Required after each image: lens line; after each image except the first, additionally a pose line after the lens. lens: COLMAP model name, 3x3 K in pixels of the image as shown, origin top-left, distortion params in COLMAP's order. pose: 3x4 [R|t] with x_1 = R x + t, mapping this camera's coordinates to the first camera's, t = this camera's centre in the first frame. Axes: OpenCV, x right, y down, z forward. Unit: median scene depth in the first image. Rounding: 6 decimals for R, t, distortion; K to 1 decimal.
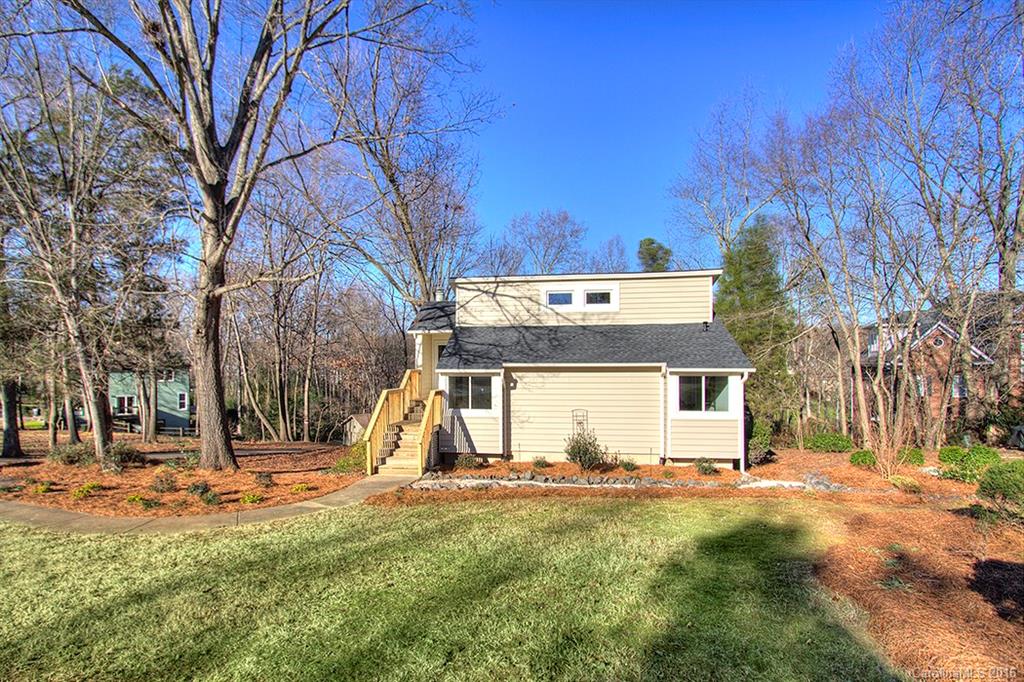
lens RADIAL K [[467.2, 0, 512.1], [0, 467.2, 348.7], [0, 0, 1]] dist [-0.003597, -0.000102]
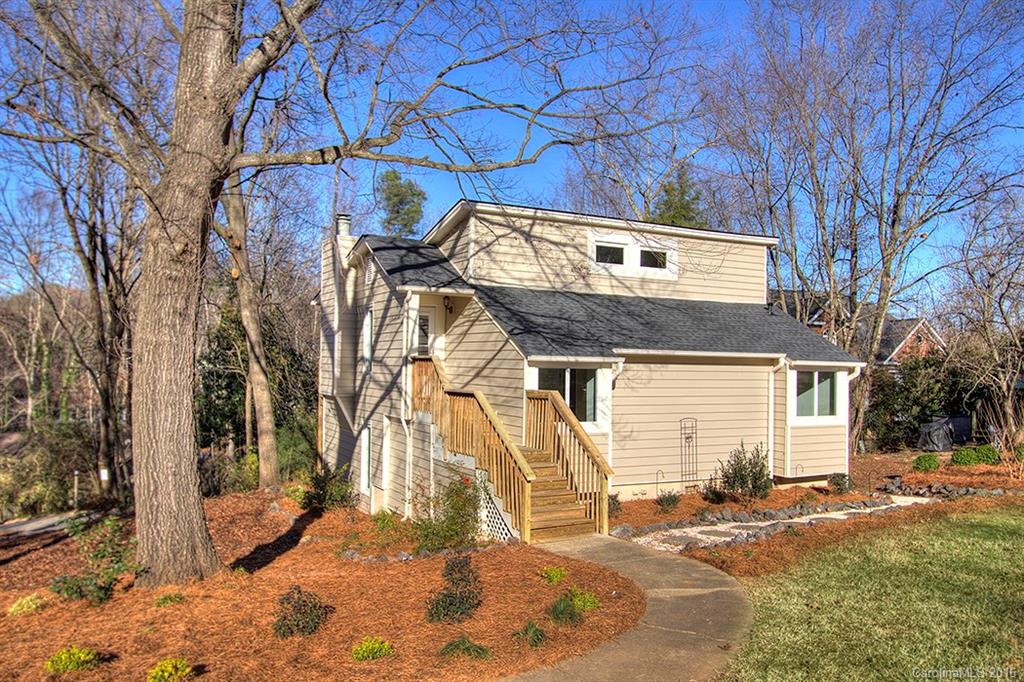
lens RADIAL K [[712.9, 0, 511.8], [0, 712.9, 340.6], [0, 0, 1]] dist [-0.003852, -0.000415]
pose [[0.840543, 0.035992, 0.540548, -0.568213], [-0.036608, 0.999283, -0.009612, 0.030779], [-0.540507, -0.011710, 0.841258, 0.222939]]
